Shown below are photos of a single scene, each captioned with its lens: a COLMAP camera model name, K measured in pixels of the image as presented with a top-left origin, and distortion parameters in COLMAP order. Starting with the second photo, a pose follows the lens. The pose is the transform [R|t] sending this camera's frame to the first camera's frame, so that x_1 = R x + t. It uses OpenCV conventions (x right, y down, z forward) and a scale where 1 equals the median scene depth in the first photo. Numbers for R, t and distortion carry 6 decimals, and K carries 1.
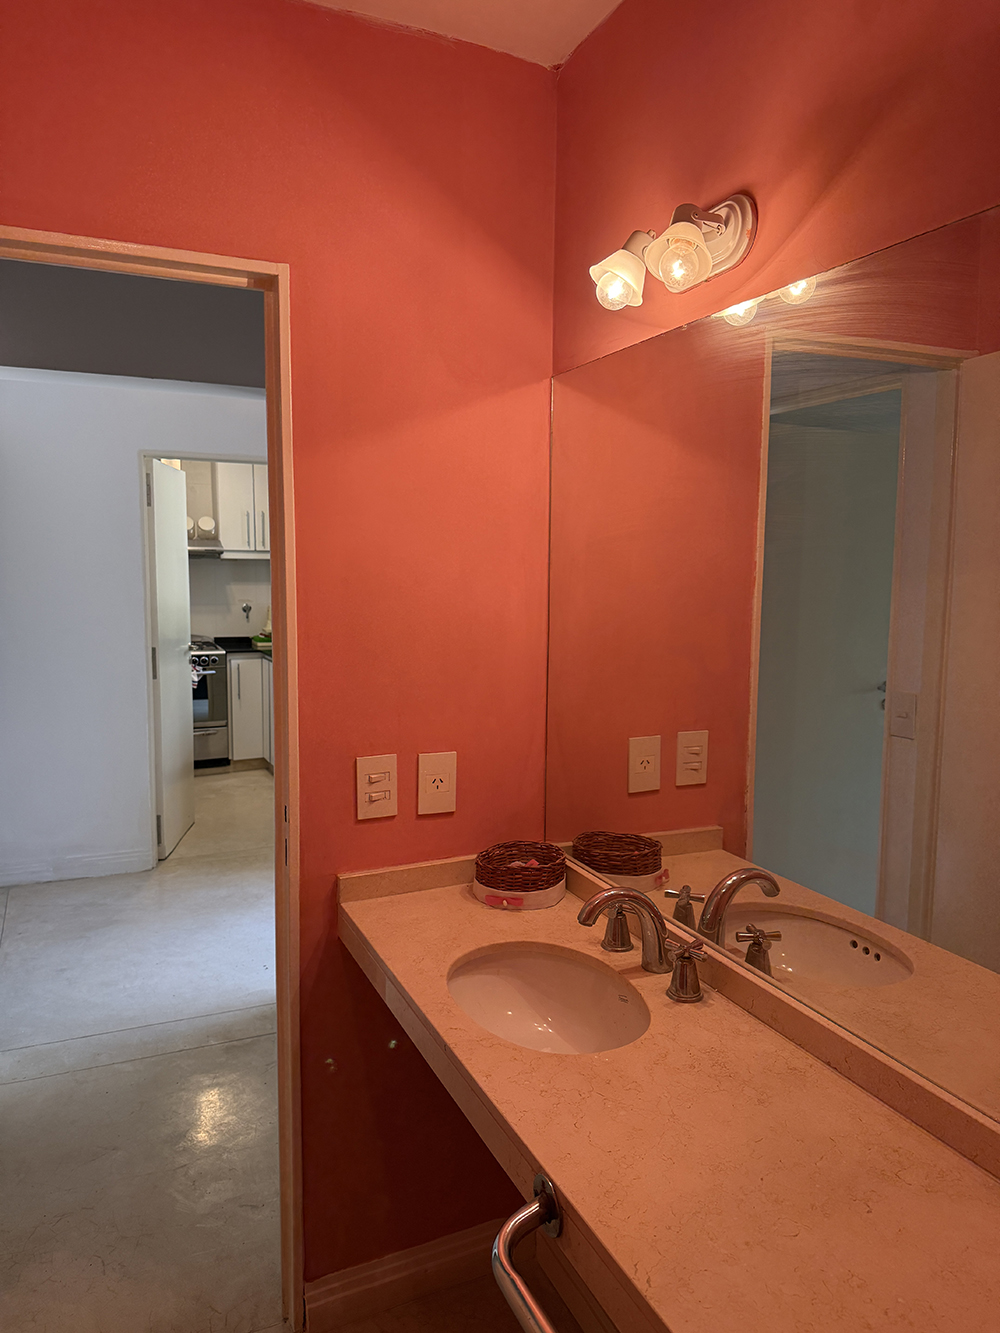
lens RADIAL K [[930.0, 0, 538.7], [0, 930.0, 675.1], [0, 0, 1]] dist [0.080684, -0.109570]
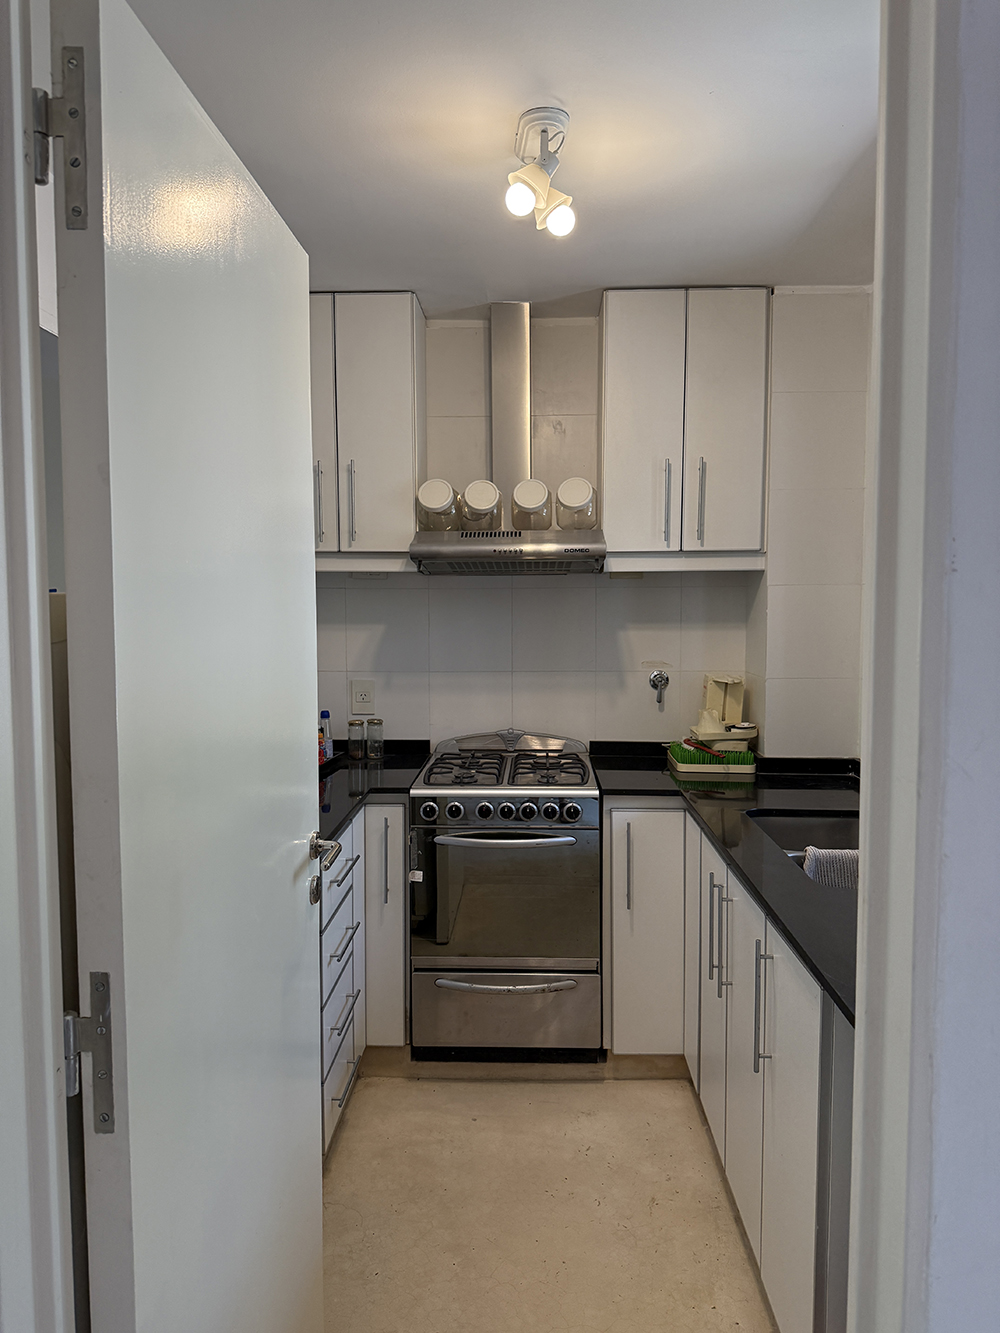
lens RADIAL K [[946.6, 0, 501.8], [0, 946.6, 666.6], [0, 0, 1]] dist [0.089319, -0.002647]
pose [[0.880139, 0.021870, -0.474213, -0.170152], [-0.040219, 0.998782, -0.028584, -0.065476], [0.473010, 0.044230, 0.879946, 0.590918]]
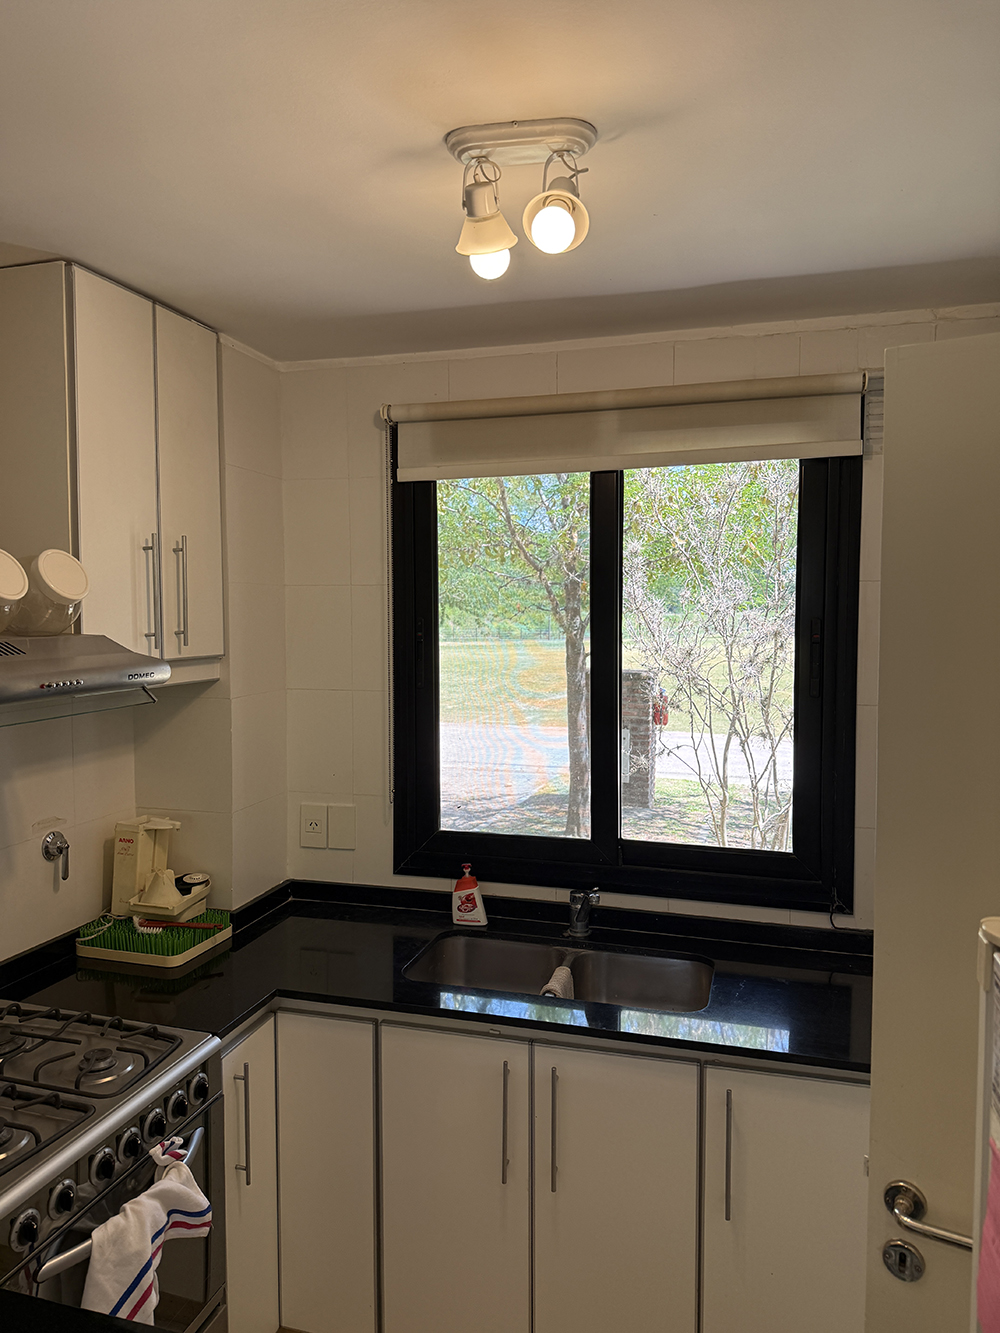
lens RADIAL K [[930.0, 0, 509.5], [0, 930.0, 661.5], [0, 0, 1]] dist [0.080684, -0.109570]
pose [[0.675325, -0.051004, 0.735755, -0.460228], [0.089343, 0.995917, -0.012965, -0.120799], [-0.732089, 0.074490, 0.677124, 0.721536]]
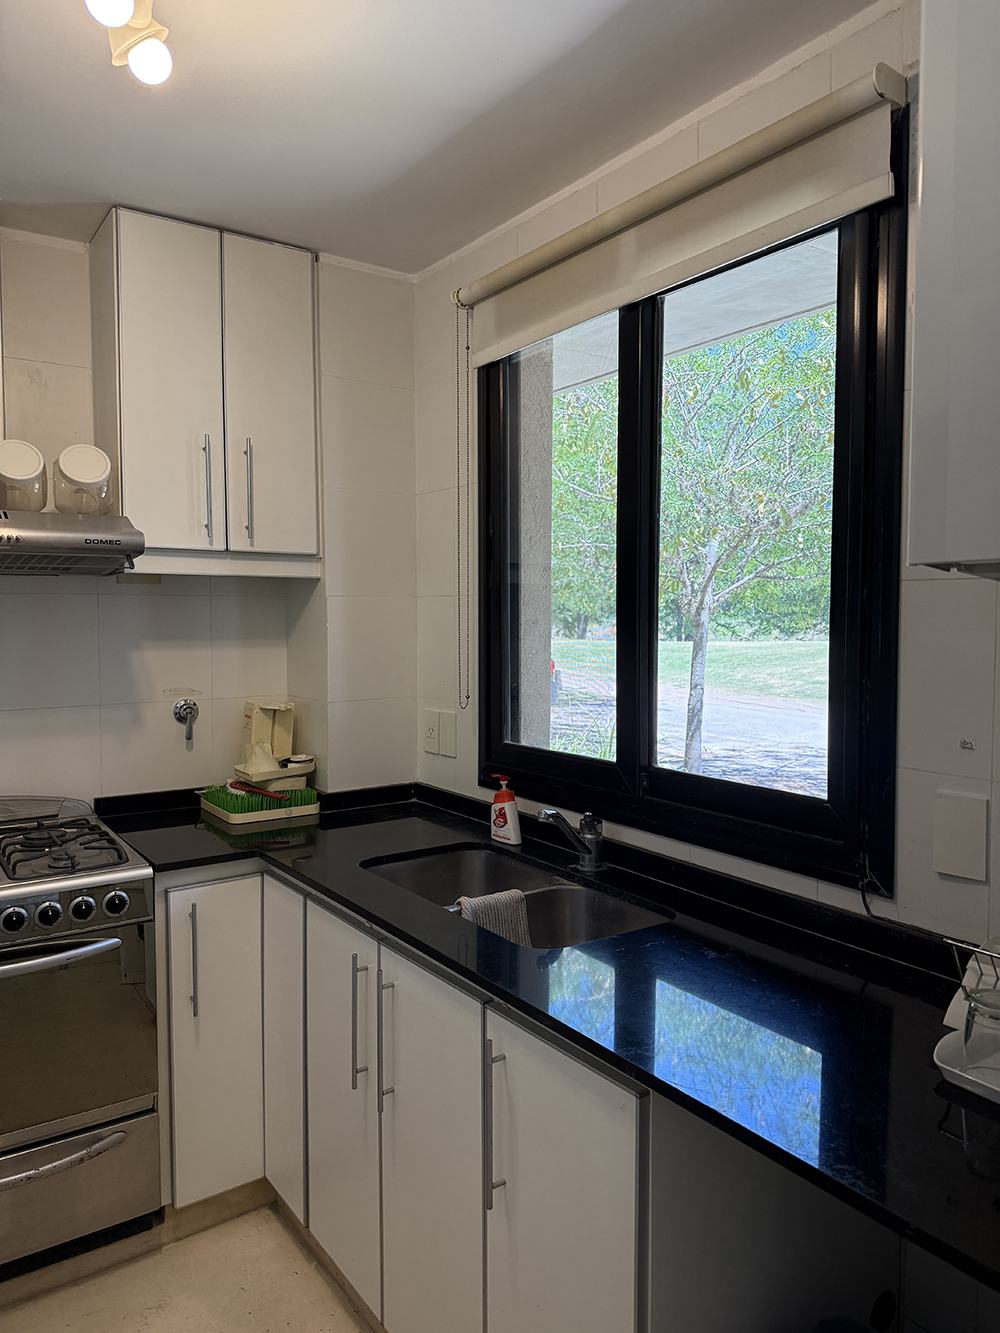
lens RADIAL K [[930.0, 0, 503.5], [0, 930.0, 662.1], [0, 0, 1]] dist [0.080684, -0.109570]
pose [[0.987864, -0.020054, 0.154022, -0.260238], [0.028887, 0.998050, -0.055331, -0.070890], [-0.152612, 0.059108, 0.986517, 0.656265]]
